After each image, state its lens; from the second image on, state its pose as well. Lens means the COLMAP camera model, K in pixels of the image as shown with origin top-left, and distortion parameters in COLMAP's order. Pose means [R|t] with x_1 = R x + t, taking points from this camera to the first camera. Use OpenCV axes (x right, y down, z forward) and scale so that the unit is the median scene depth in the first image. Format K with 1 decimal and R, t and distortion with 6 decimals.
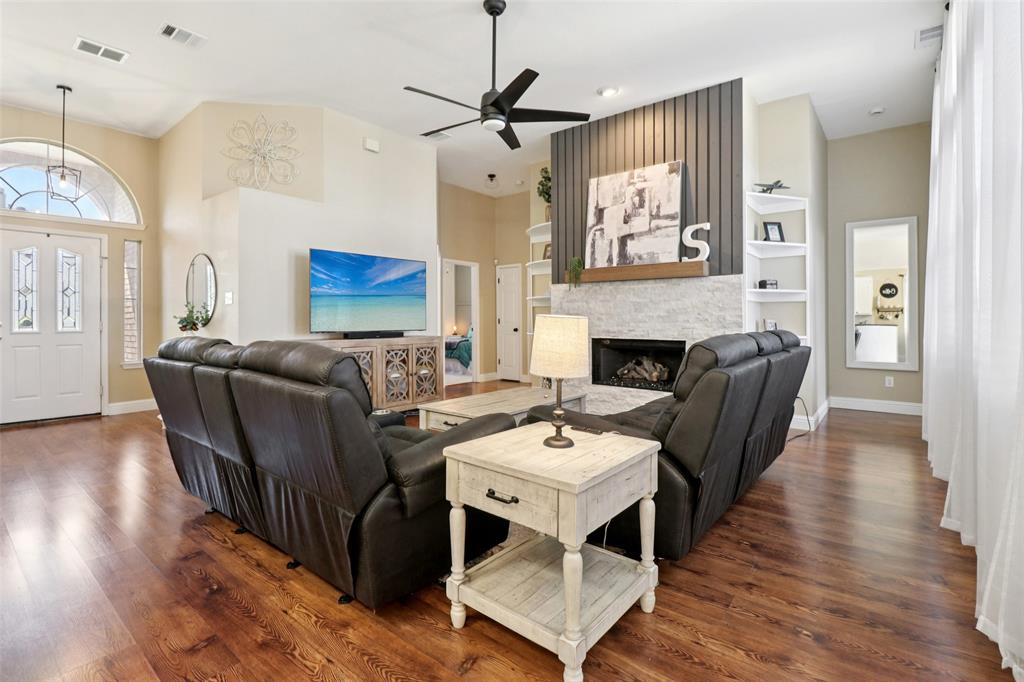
lens RADIAL K [[474.4, 0, 506.0], [0, 474.4, 325.1], [0, 0, 1]] dist [-0.011536, -0.007997]
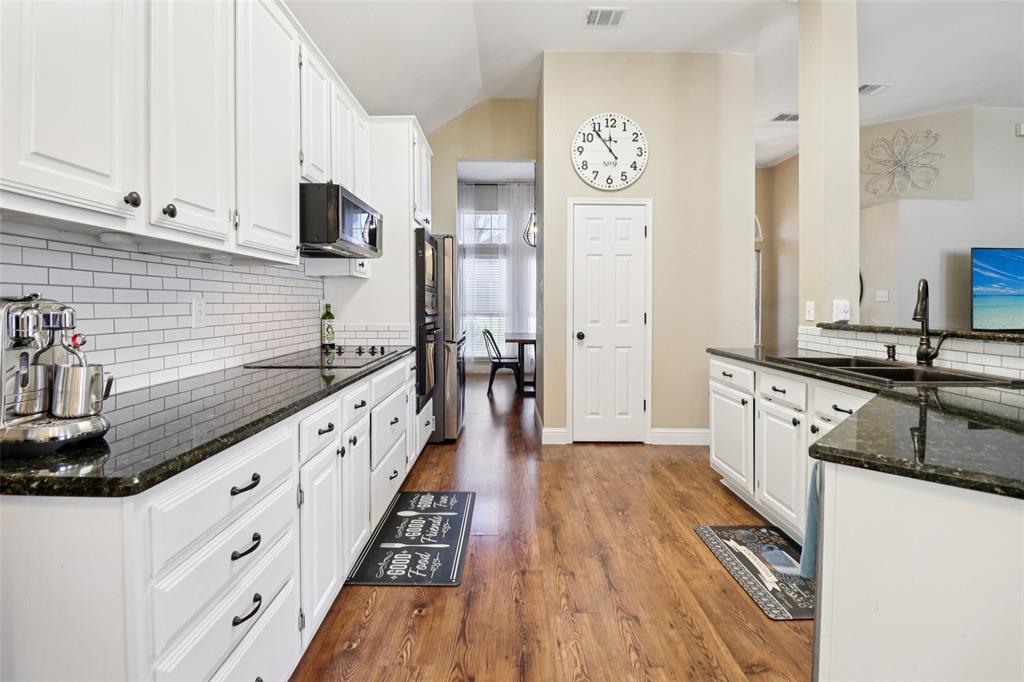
lens RADIAL K [[474.4, 0, 505.4], [0, 474.4, 310.5], [0, 0, 1]] dist [-0.011536, -0.007997]
pose [[0.627778, 0.014182, -0.778263, -0.242978], [-0.012294, 0.999890, 0.008304, -0.018319], [0.778295, 0.004355, 0.627883, -0.411569]]
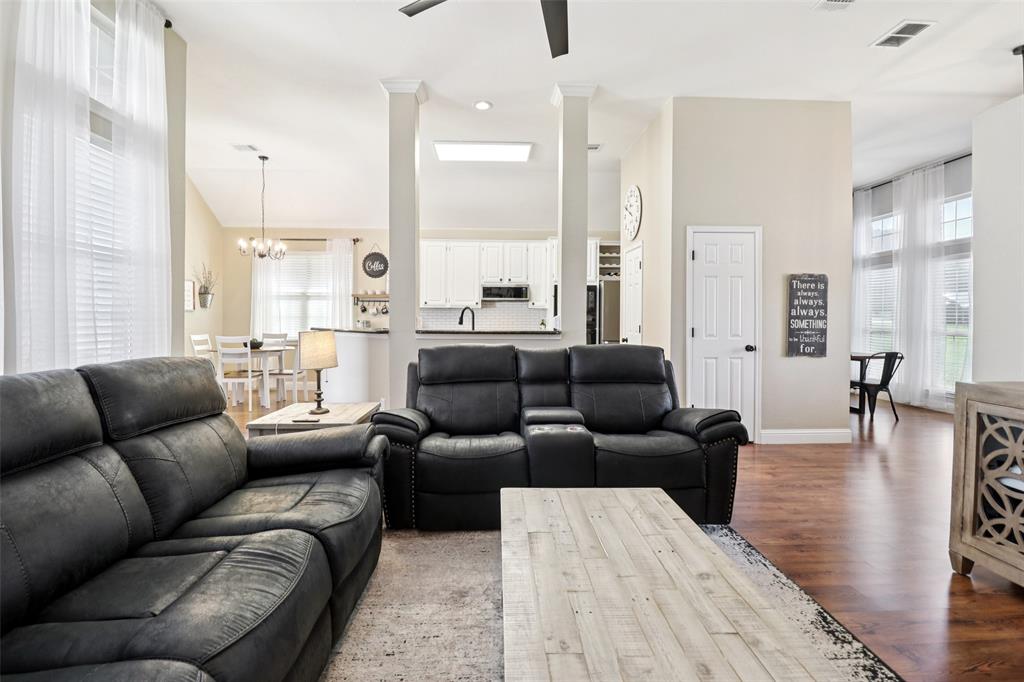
lens RADIAL K [[474.4, 0, 505.8], [0, 474.4, 323.9], [0, 0, 1]] dist [-0.011536, -0.007997]
pose [[-0.761940, 0.004043, -0.647635, 0.230712], [-0.009884, 0.999791, 0.017871, -0.029591], [0.647572, 0.020018, -0.761741, 0.902182]]
